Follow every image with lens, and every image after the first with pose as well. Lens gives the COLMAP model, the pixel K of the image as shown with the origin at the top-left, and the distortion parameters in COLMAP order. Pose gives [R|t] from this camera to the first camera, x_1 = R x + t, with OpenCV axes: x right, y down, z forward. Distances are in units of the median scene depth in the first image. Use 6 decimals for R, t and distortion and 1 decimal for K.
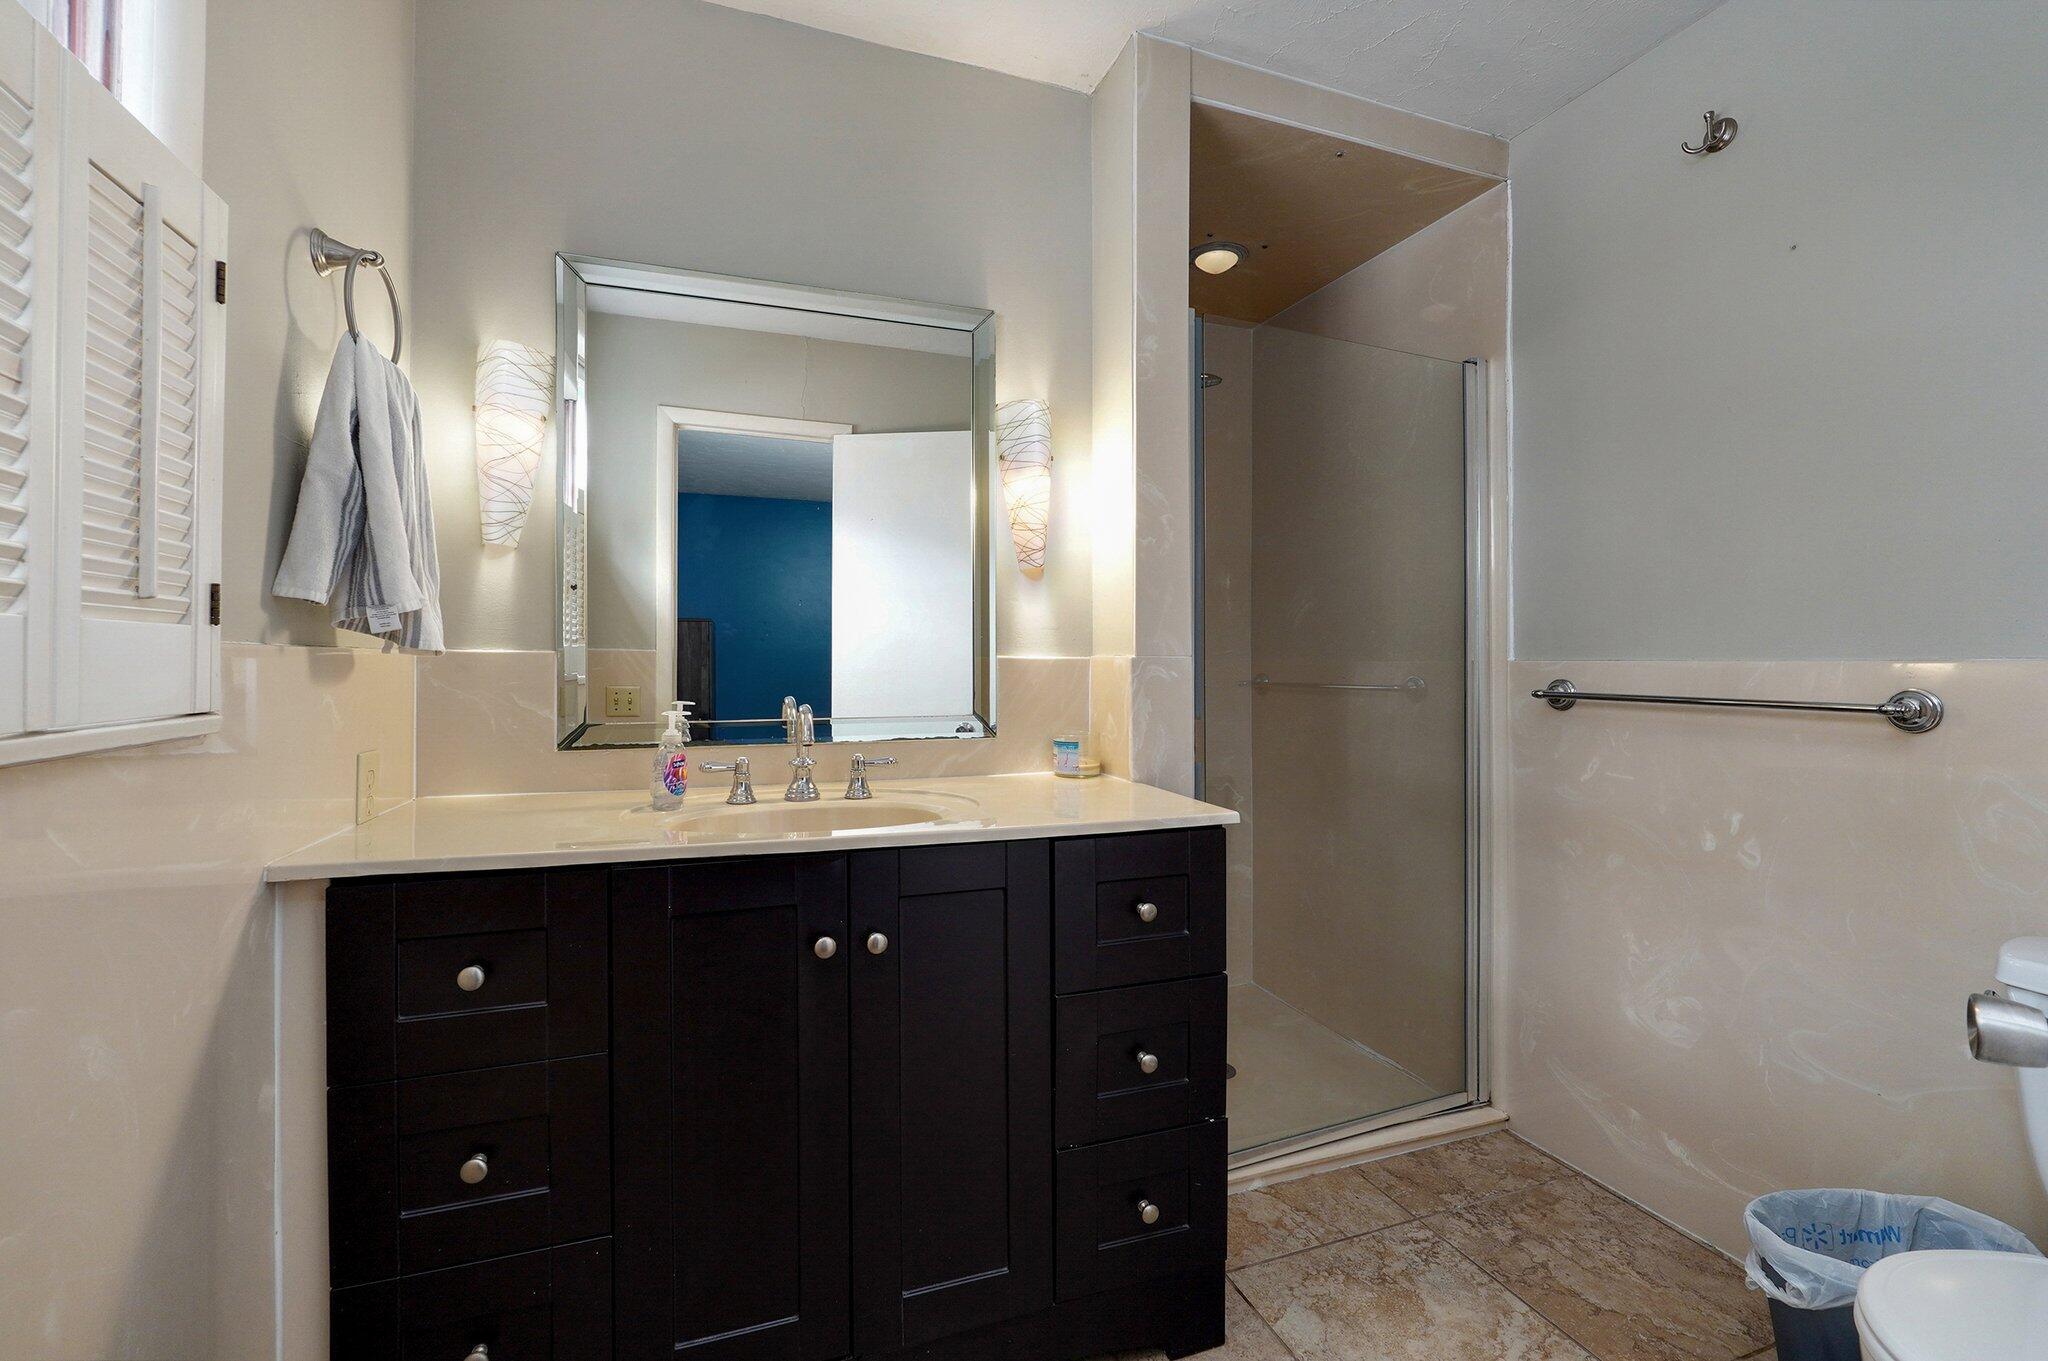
lens RADIAL K [[875.5, 0, 1027.2], [0, 875.5, 669.0], [0, 0, 1]] dist [0.003618, 0.000222]
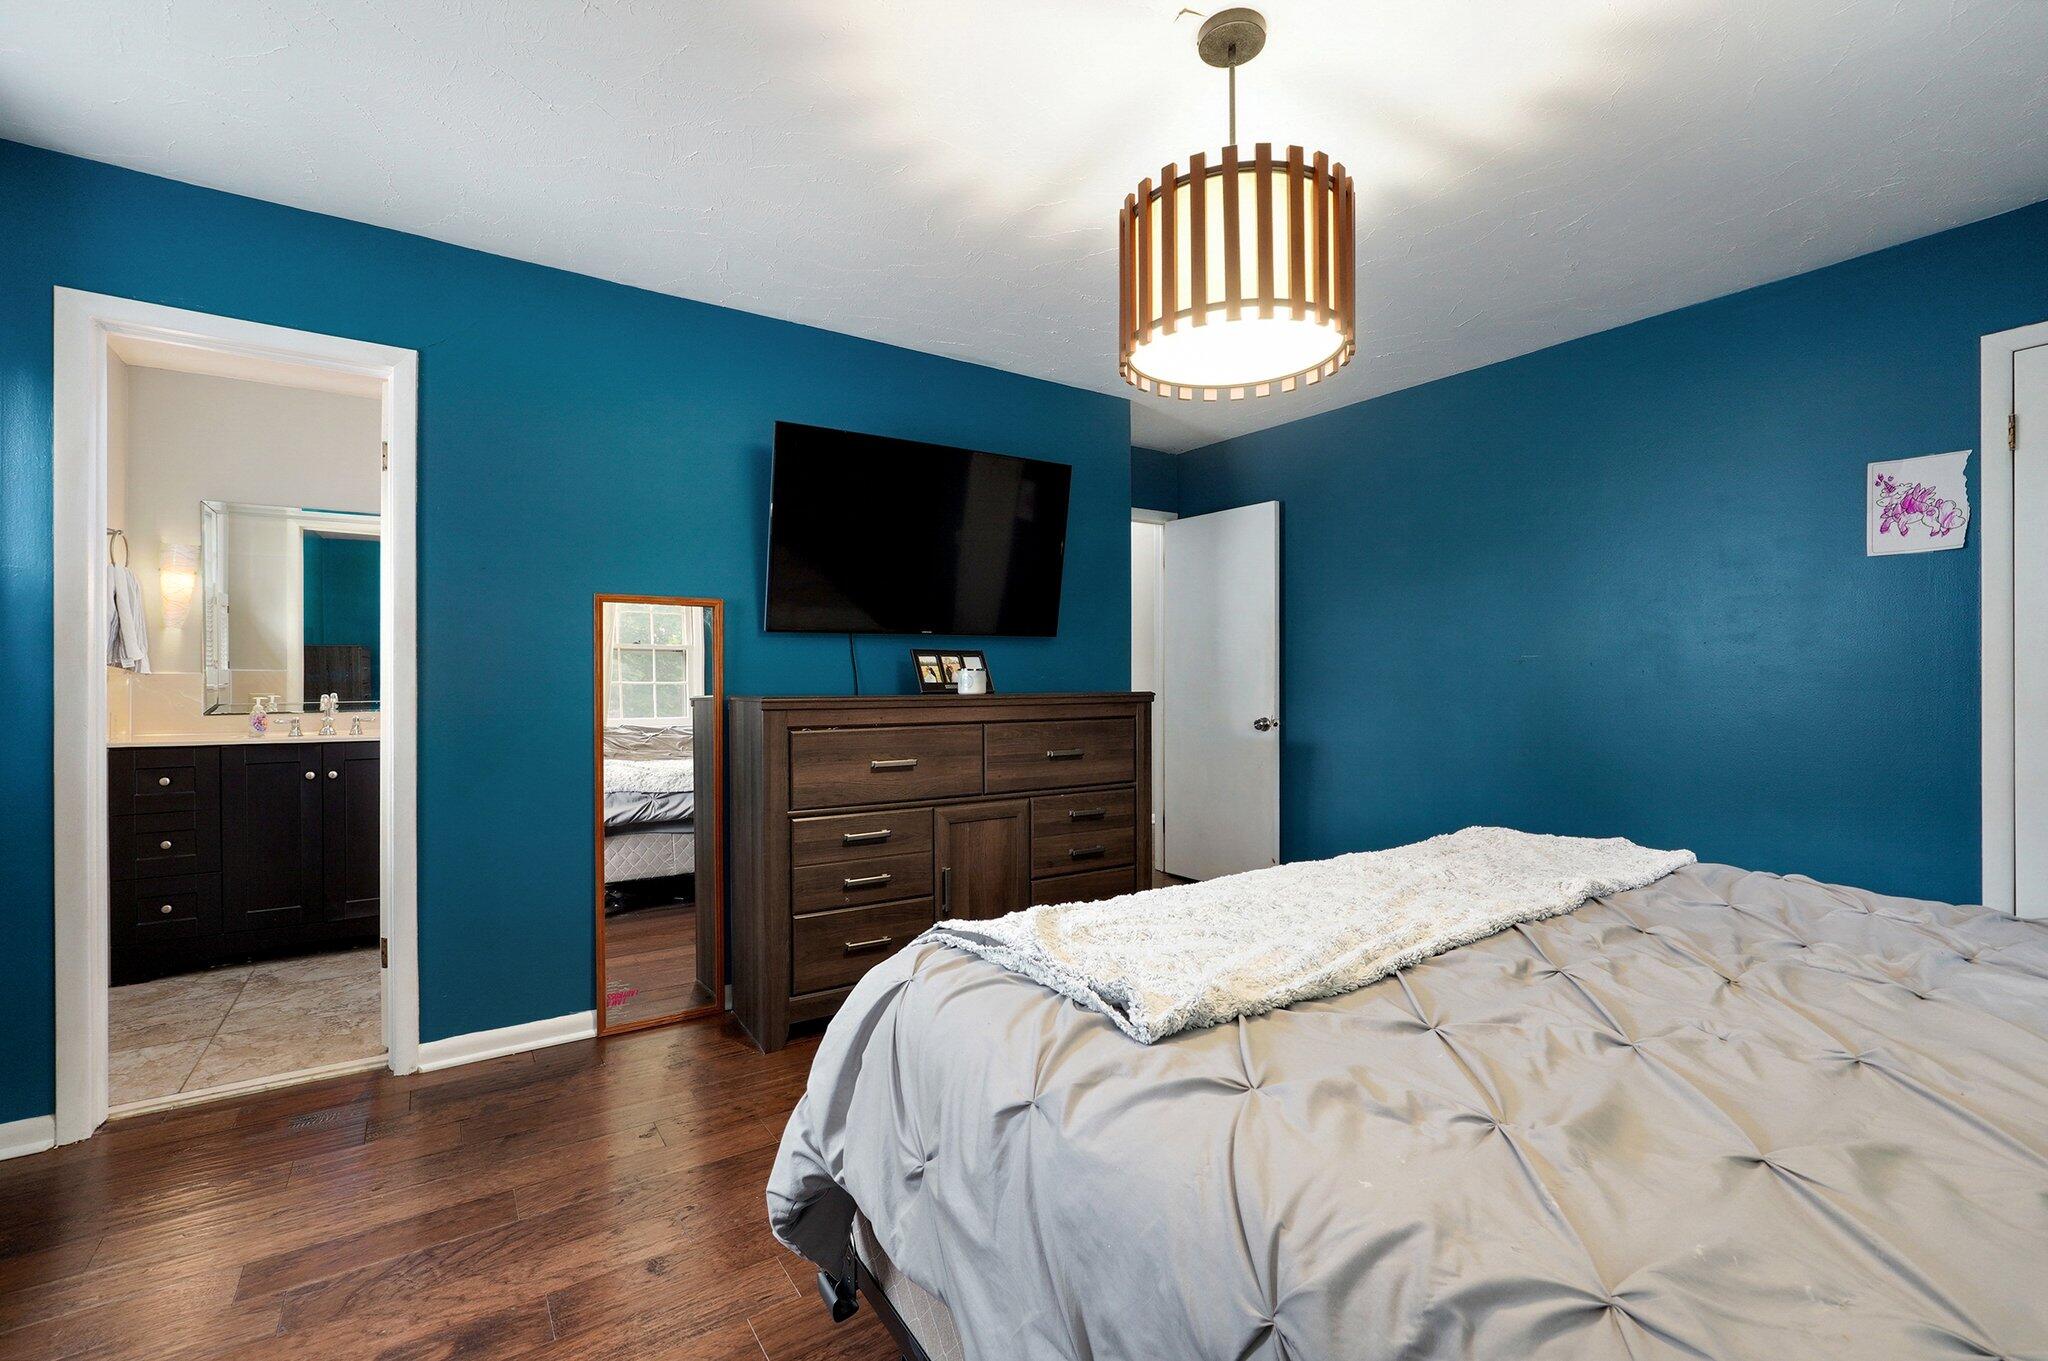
lens RADIAL K [[875.5, 0, 1020.9], [0, 875.5, 681.8], [0, 0, 1]] dist [0.003618, 0.000222]
pose [[0.971250, -0.002790, 0.238046, 1.343292], [0.003028, 0.999995, -0.000634, 0.015009], [-0.238043, 0.001337, 0.971254, -2.349343]]
